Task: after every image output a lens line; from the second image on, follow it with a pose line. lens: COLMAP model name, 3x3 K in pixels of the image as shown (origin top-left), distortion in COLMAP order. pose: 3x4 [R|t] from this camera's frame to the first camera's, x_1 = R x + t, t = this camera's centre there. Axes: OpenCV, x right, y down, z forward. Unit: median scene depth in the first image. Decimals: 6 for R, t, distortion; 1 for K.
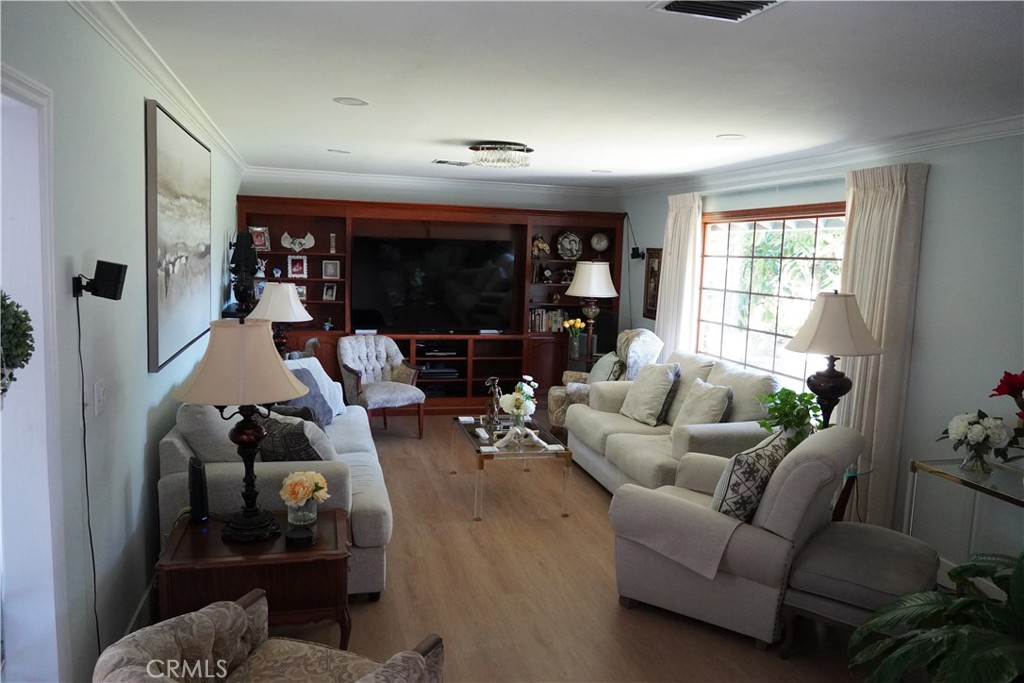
lens RADIAL K [[764.5, 0, 490.2], [0, 764.5, 337.1], [0, 0, 1]] dist [-0.041221, 0.048090]
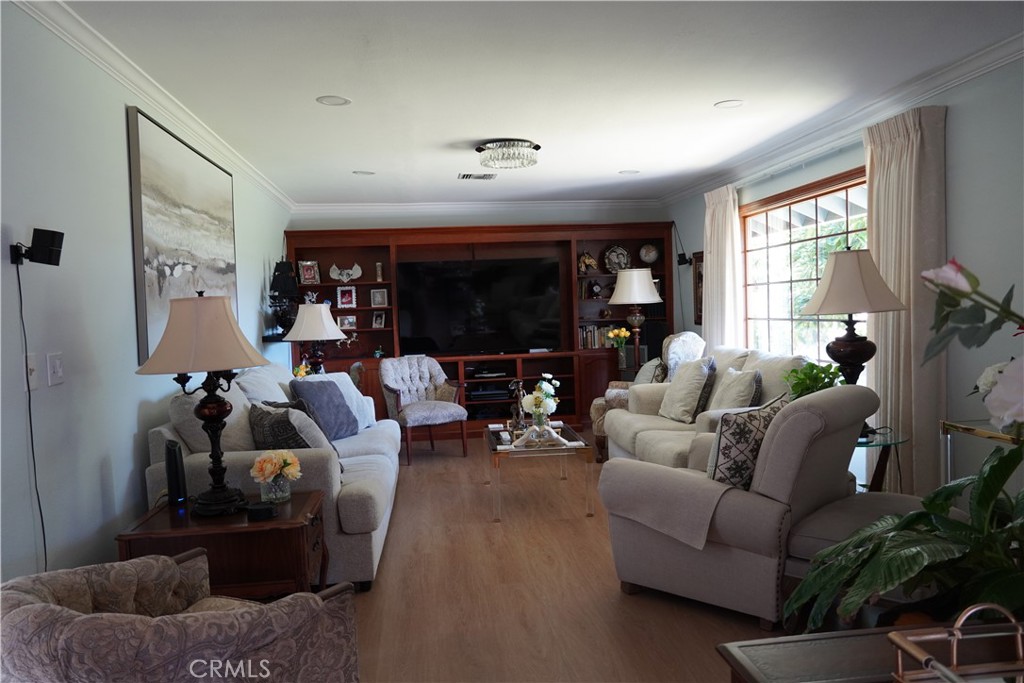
lens RADIAL K [[764.5, 0, 503.1], [0, 764.5, 345.9], [0, 0, 1]] dist [-0.041221, 0.048090]
pose [[0.988796, -0.061490, -0.136021, 0.153777], [0.051697, 0.995888, -0.074395, 0.102107], [0.140036, 0.066529, 0.987909, 0.033989]]
